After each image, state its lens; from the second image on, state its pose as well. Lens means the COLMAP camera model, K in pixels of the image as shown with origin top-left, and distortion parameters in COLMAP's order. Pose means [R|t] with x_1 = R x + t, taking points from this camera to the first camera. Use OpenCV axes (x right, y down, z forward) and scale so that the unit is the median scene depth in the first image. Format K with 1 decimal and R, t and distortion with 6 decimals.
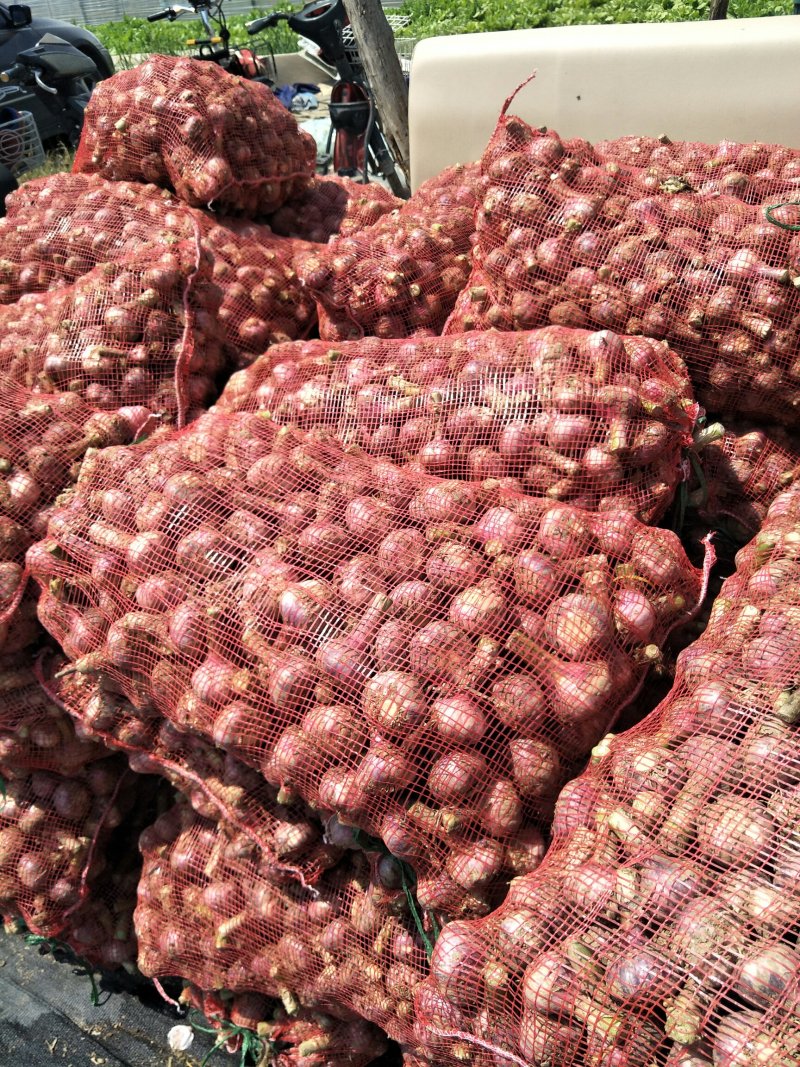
lens RADIAL K [[984.4, 0, 400.0], [0, 984.4, 533.5], [0, 0, 1]] dist [-0.022739, 0.013496]
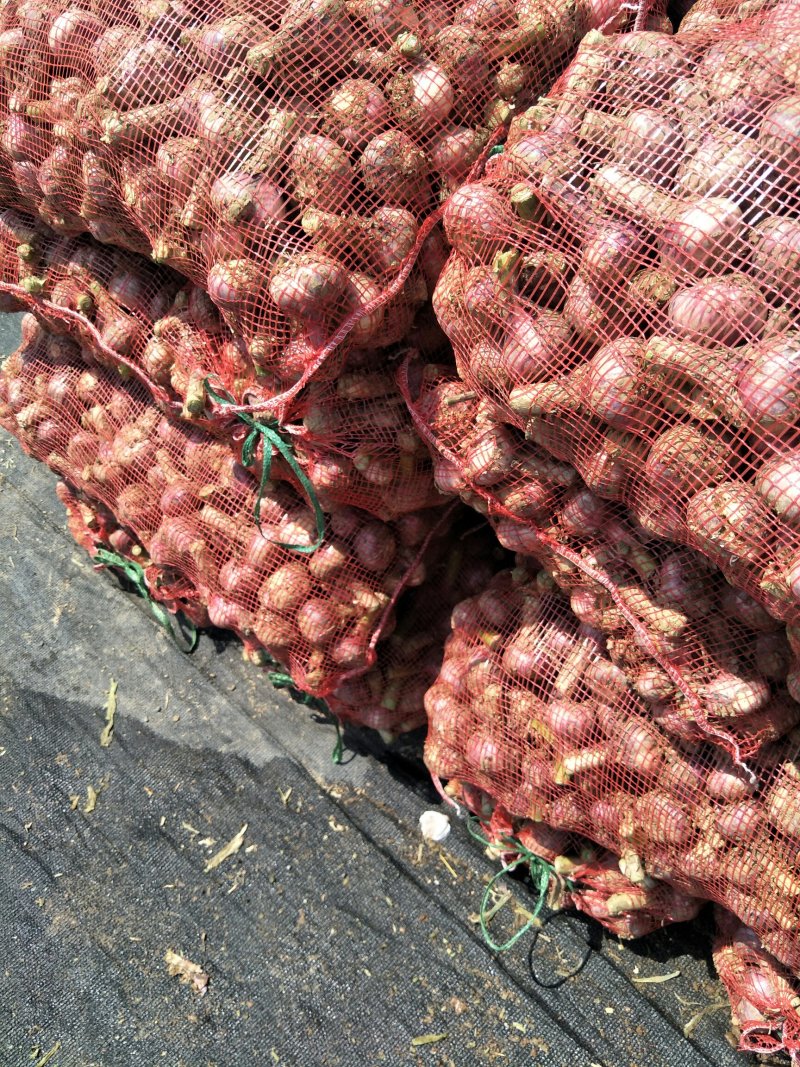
lens RADIAL K [[946.1, 0, 400.0], [0, 946.1, 533.5], [0, 0, 1]] dist [0.123866, -0.322657]
pose [[0.973695, 0.211526, -0.084702, -0.281913], [-0.177750, 0.937726, 0.298456, 0.038903], [0.142558, -0.275549, 0.950658, 0.325559]]
